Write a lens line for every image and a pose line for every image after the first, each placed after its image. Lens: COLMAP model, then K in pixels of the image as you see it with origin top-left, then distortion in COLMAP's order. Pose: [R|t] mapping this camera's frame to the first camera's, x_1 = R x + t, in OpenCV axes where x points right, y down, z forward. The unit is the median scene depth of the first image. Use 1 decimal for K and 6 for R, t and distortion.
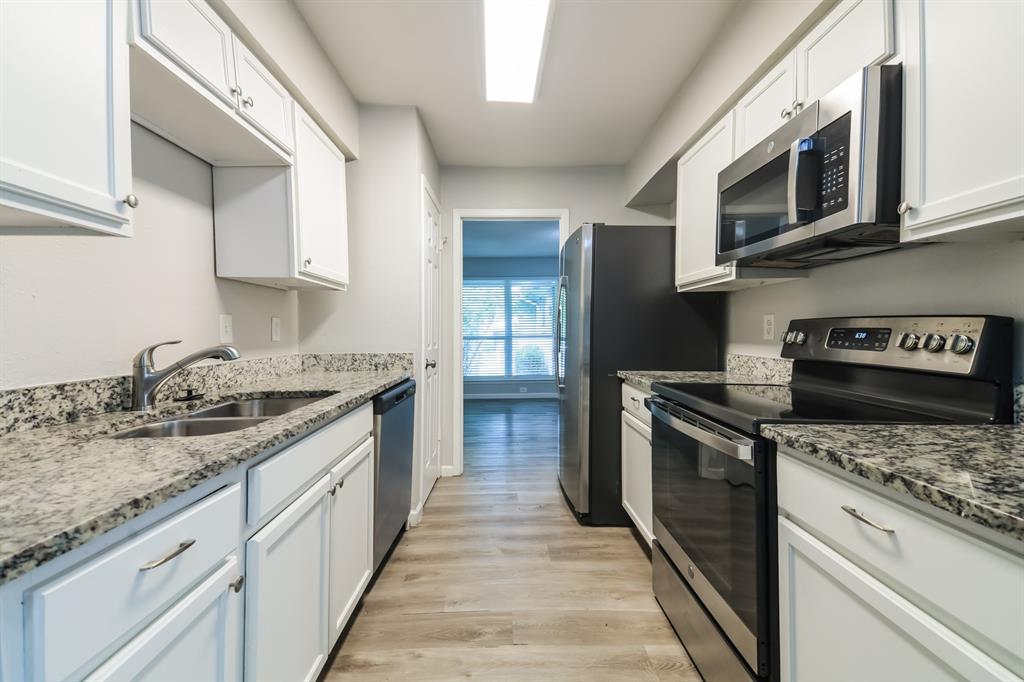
lens RADIAL K [[436.9, 0, 515.0], [0, 436.9, 340.2], [0, 0, 1]] dist [0.107197, -0.044247]
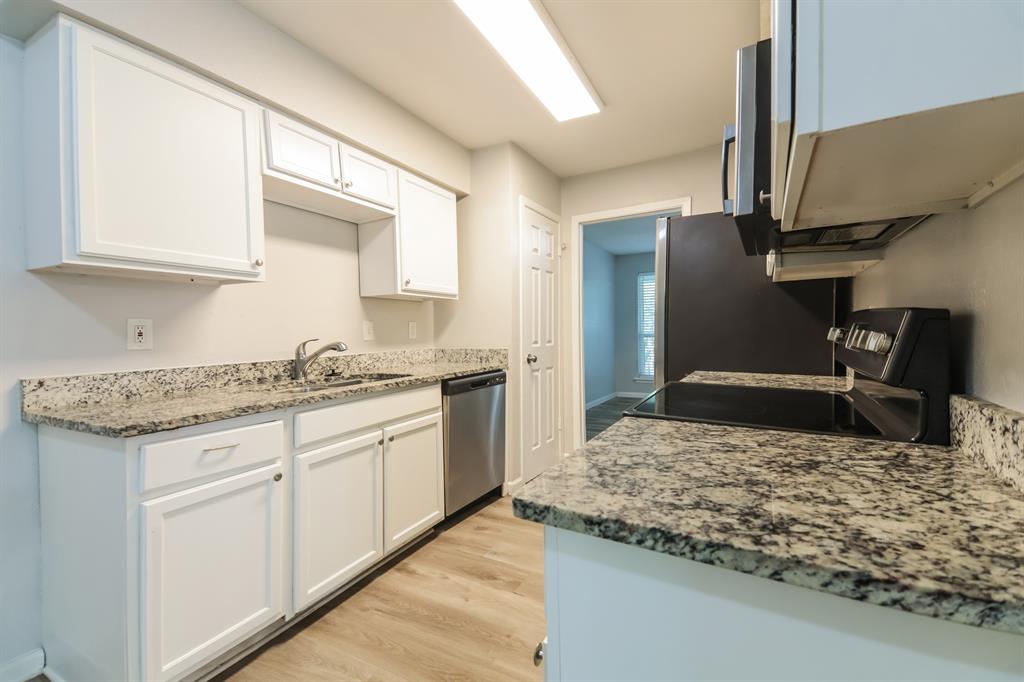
lens RADIAL K [[435.9, 0, 509.0], [0, 435.9, 338.4], [0, 0, 1]] dist [0.128126, -0.061233]
pose [[0.866488, -0.000336, -0.499199, 0.518610], [0.001034, 0.999999, 0.001121, -0.001143], [0.499198, -0.001487, 0.866487, -0.031212]]
